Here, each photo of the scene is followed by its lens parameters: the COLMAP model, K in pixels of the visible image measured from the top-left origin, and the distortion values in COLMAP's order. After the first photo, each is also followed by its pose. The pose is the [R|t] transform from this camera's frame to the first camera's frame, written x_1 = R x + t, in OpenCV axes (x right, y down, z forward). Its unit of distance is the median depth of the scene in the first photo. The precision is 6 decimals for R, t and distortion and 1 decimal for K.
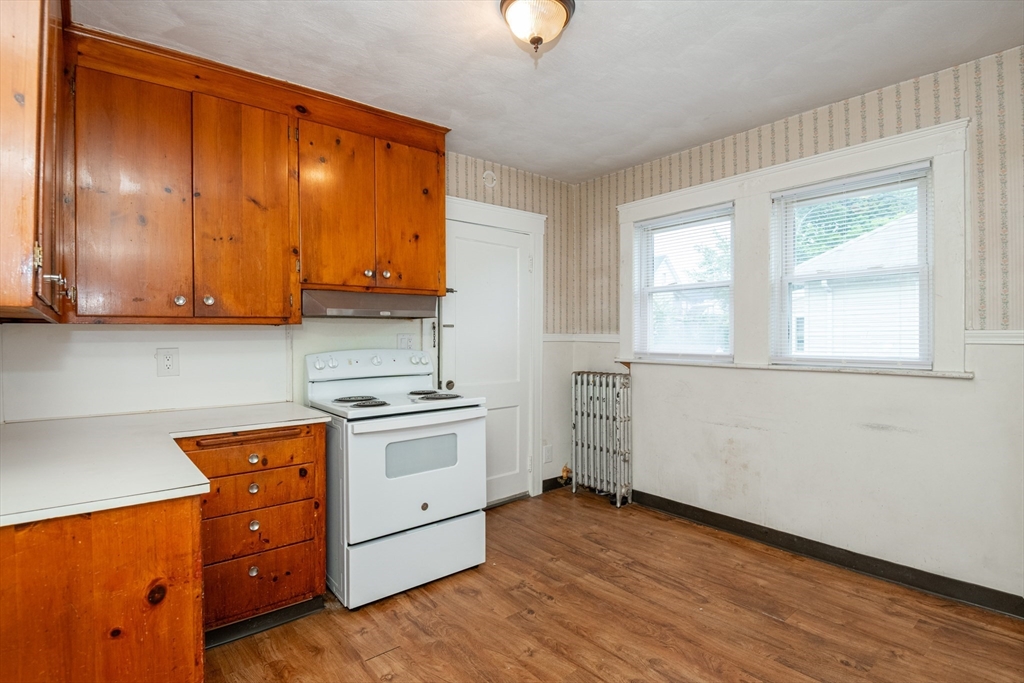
lens RADIAL K [[524.9, 0, 512.0], [0, 524.9, 341.5], [0, 0, 1]] dist [0.013887, -0.000387]
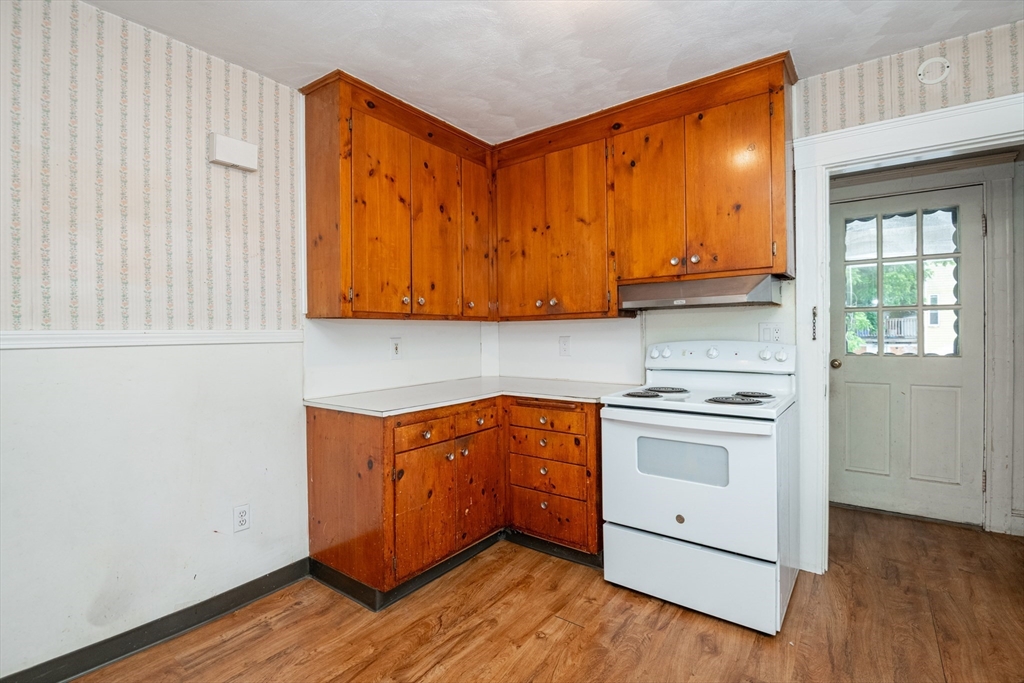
lens RADIAL K [[478.3, 0, 509.8], [0, 478.3, 337.6], [0, 0, 1]] dist [0.031145, -0.017980]
pose [[0.238065, 0.008885, -0.971209, 0.574131], [-0.001932, 0.999961, 0.008674, 0.003880], [0.971247, -0.000189, 0.238073, 0.551655]]
